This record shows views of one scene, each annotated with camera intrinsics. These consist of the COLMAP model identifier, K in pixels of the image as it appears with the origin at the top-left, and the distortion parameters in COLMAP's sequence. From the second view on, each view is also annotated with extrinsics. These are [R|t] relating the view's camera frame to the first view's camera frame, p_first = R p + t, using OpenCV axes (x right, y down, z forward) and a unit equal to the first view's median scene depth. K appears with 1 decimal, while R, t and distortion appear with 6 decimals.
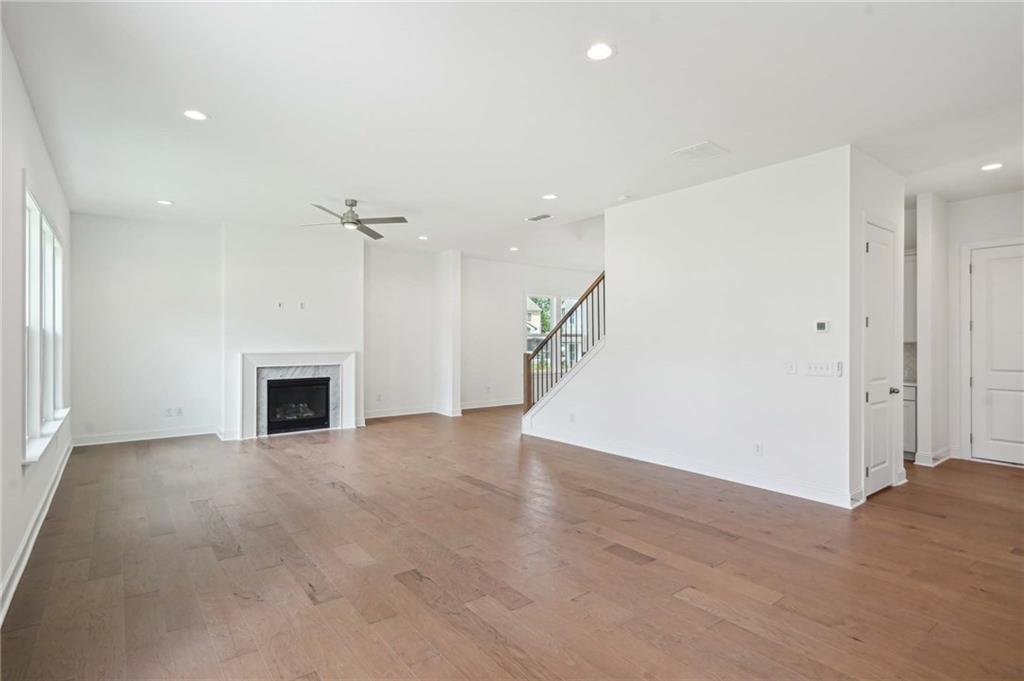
lens RADIAL K [[518.0, 0, 515.5], [0, 518.0, 339.9], [0, 0, 1]] dist [0.000202, 0.000851]
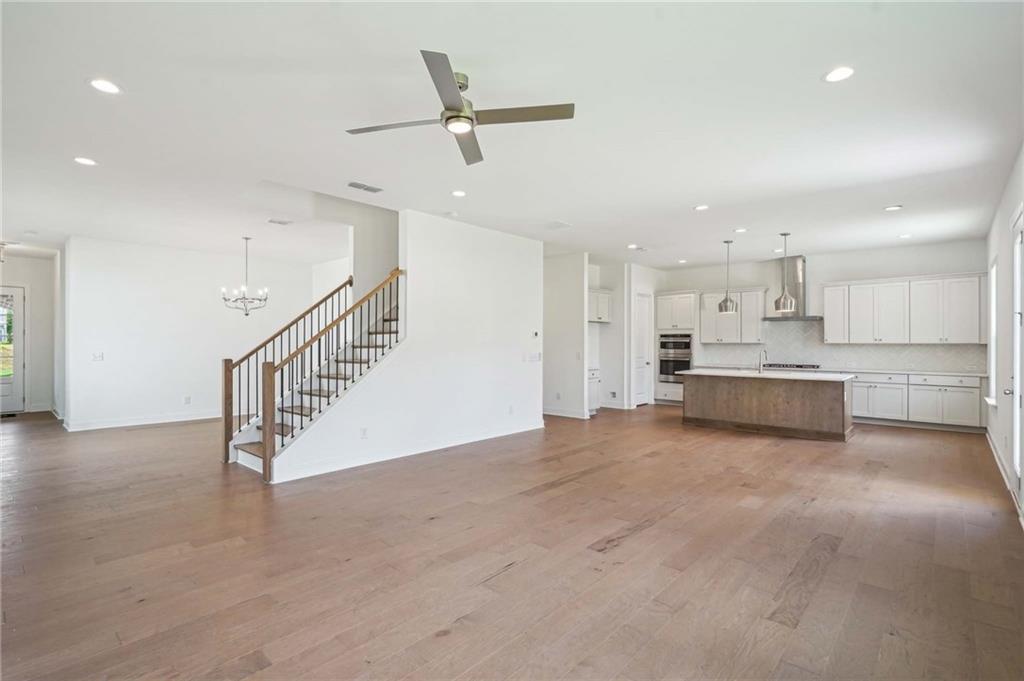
lens RADIAL K [[479.7, 0, 497.6], [0, 479.7, 342.5], [0, 0, 1]] dist [-0.009823, 0.001762]
pose [[-0.154326, -0.002838, 0.988016, -0.650066], [-0.000428, 0.999996, 0.002806, -0.000708], [-0.988020, 0.000010, -0.154326, 0.835813]]
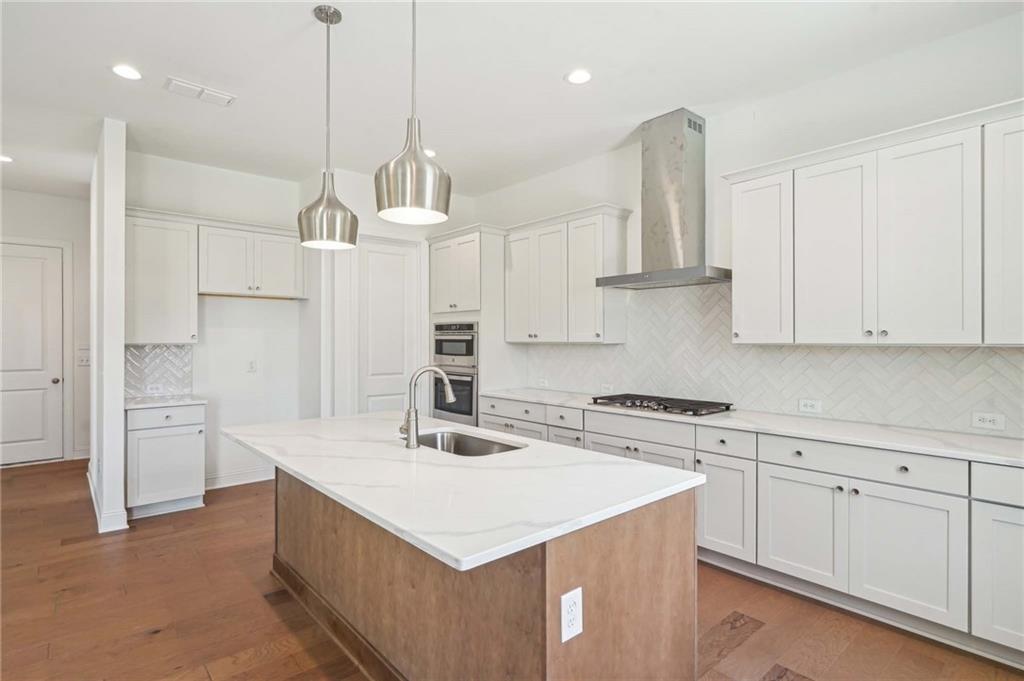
lens RADIAL K [[518.0, 0, 507.0], [0, 518.0, 336.1], [0, 0, 1]] dist [0.000202, 0.000851]
pose [[-0.059232, 0.005433, 0.998229, -0.170523], [0.001124, 0.999985, -0.005376, -0.000218], [-0.998244, 0.000804, -0.059238, 0.234351]]
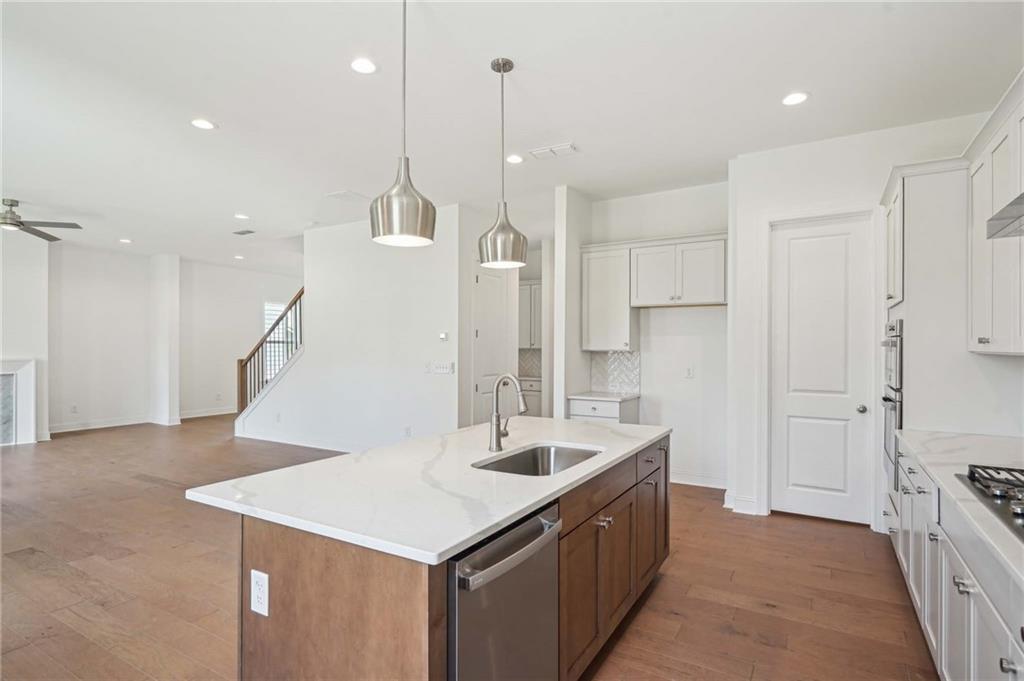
lens RADIAL K [[518.0, 0, 509.0], [0, 518.0, 349.2], [0, 0, 1]] dist [0.000202, 0.000851]
pose [[0.929381, -0.002065, 0.369116, 0.147421], [0.000427, 0.999990, 0.004521, 0.000527], [-0.369121, -0.004044, 0.929372, -0.182534]]
